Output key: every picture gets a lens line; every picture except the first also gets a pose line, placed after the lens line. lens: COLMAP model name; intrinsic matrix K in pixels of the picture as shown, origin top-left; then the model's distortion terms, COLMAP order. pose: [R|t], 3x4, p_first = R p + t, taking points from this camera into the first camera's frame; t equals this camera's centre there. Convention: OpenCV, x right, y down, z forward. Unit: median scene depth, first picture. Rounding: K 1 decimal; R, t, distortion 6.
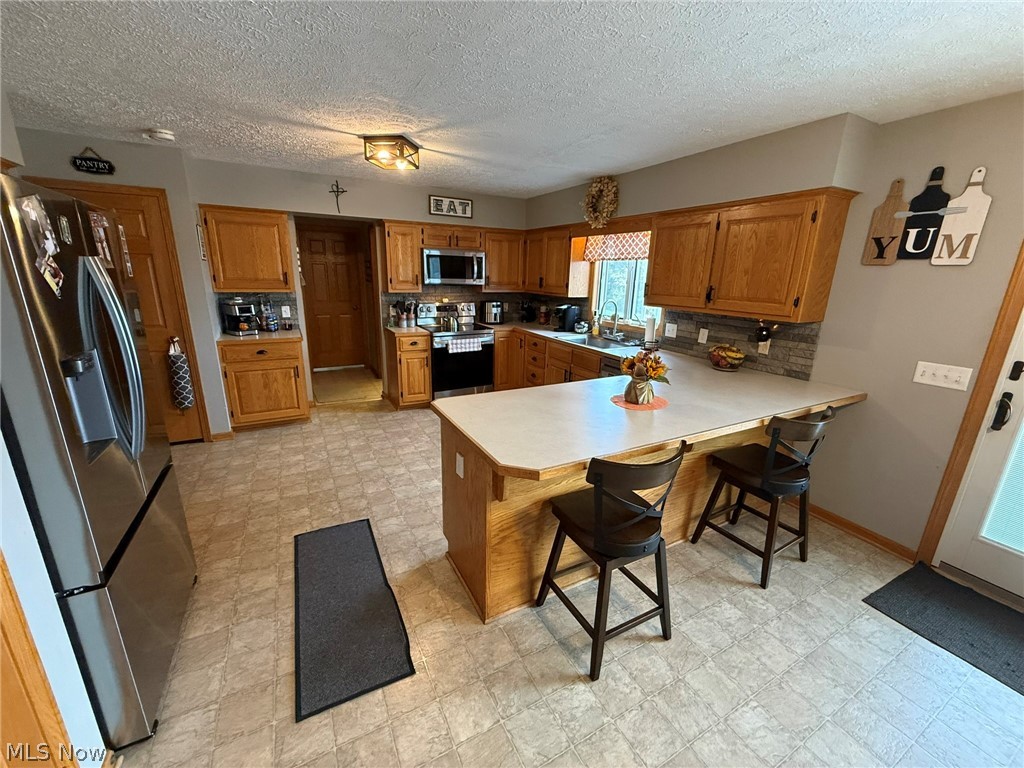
lens RADIAL K [[406.2, 0, 510.9], [0, 406.2, 384.1], [0, 0, 1]] dist [-0.002364, 0.000248]
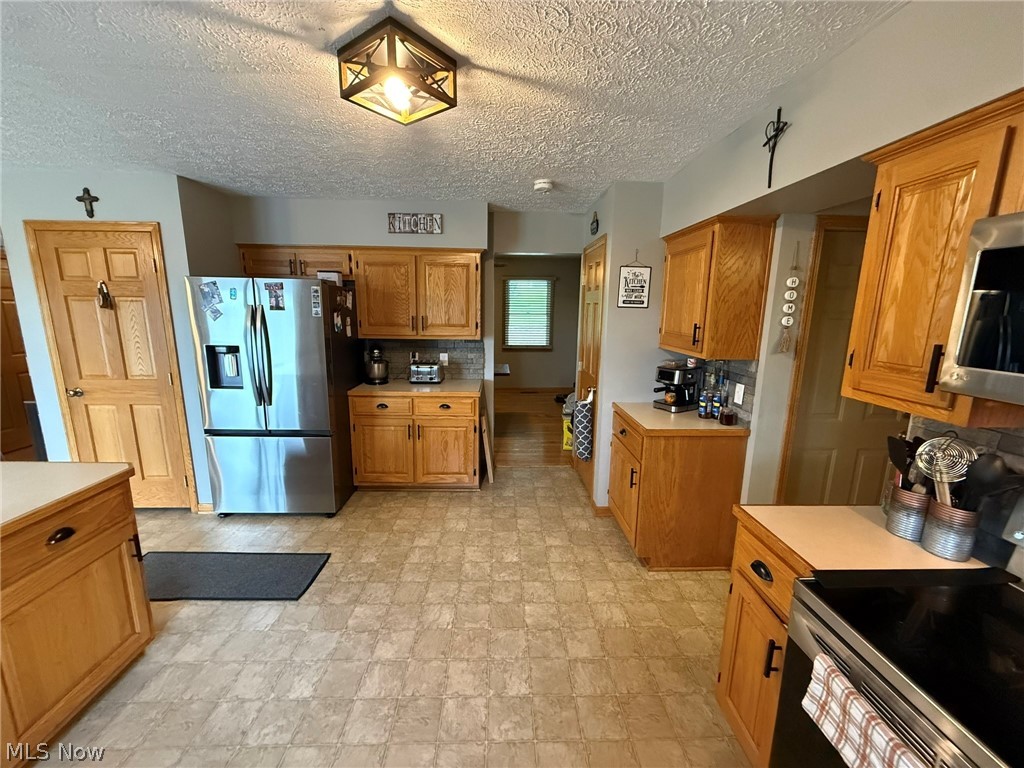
lens RADIAL K [[406.2, 0, 510.6], [0, 406.2, 385.8], [0, 0, 1]] dist [-0.002364, 0.000248]
pose [[-0.446025, 0.138703, -0.884208, 0.125524], [-0.263330, 0.923856, 0.277755, -0.393271], [0.855406, 0.356724, -0.375538, 1.403894]]
